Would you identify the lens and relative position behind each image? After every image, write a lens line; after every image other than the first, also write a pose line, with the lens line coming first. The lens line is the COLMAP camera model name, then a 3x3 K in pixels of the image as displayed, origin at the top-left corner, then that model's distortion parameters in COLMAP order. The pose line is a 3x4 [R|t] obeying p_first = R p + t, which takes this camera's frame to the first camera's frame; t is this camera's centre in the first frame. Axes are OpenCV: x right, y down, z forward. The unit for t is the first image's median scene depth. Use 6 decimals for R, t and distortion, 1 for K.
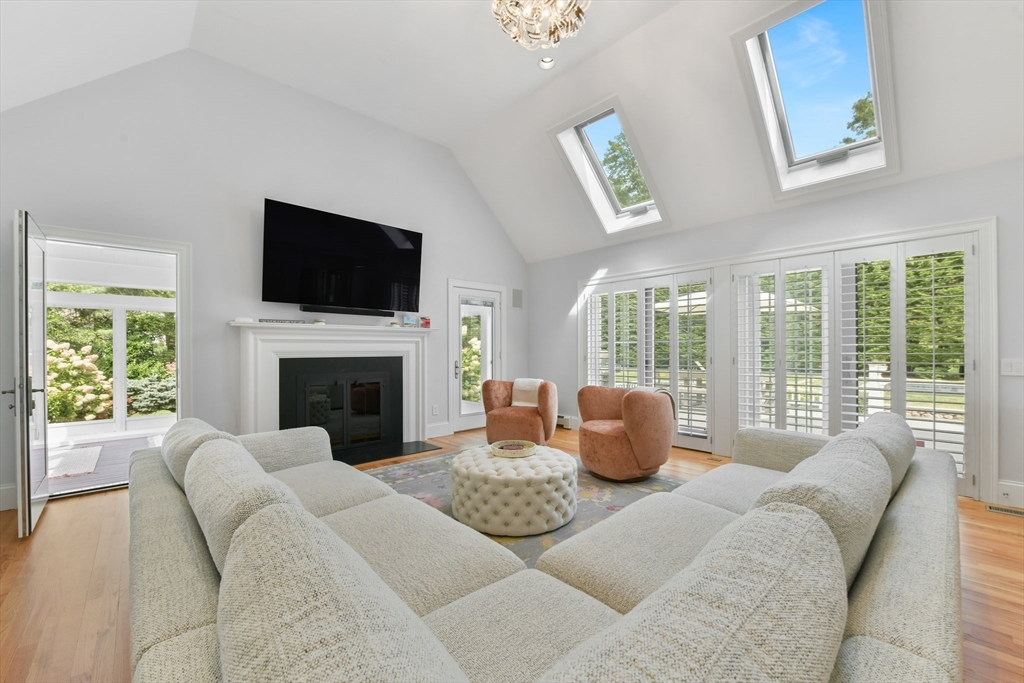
lens RADIAL K [[415.0, 0, 512.0], [0, 415.0, 341.5], [0, 0, 1]] dist [-0.017808, -0.000829]
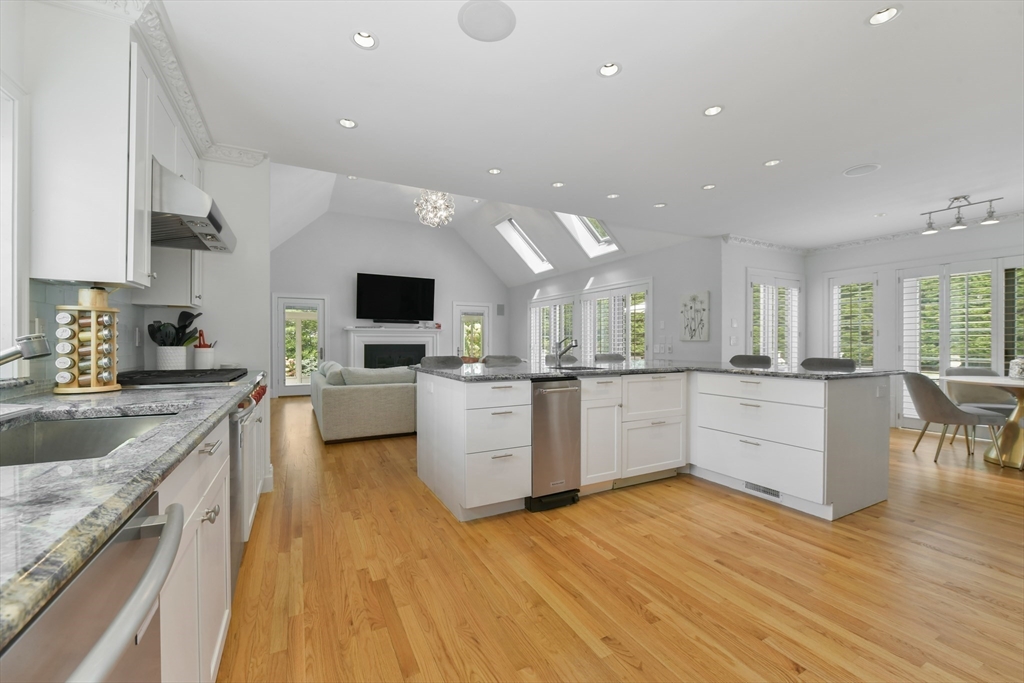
lens RADIAL K [[415.0, 0, 512.0], [0, 415.0, 341.5], [0, 0, 1]] dist [-0.017808, -0.000829]
pose [[0.965967, 0.002509, -0.258653, 0.615811], [0.001744, 0.999867, 0.016211, -0.005848], [0.258660, -0.016111, 0.965834, -0.746215]]
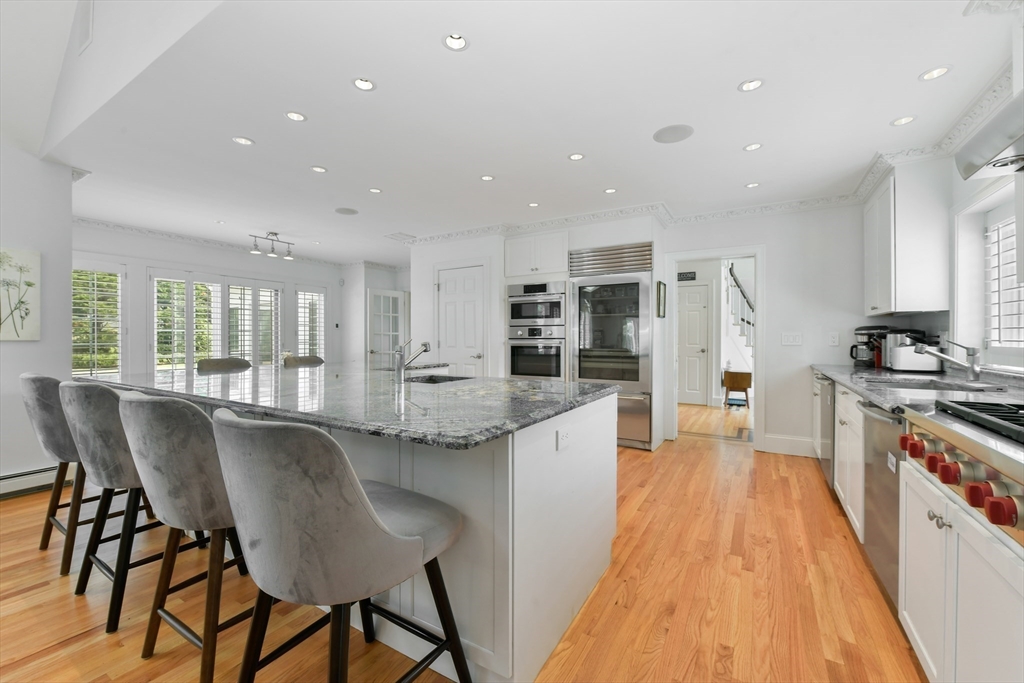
lens RADIAL K [[415.0, 0, 512.0], [0, 415.0, 341.5], [0, 0, 1]] dist [-0.017808, -0.000829]
pose [[-0.289246, -0.005263, 0.957240, -0.329748], [-0.018170, 0.999835, 0.000007, 0.002938], [-0.957082, -0.017391, -0.289294, 0.411363]]
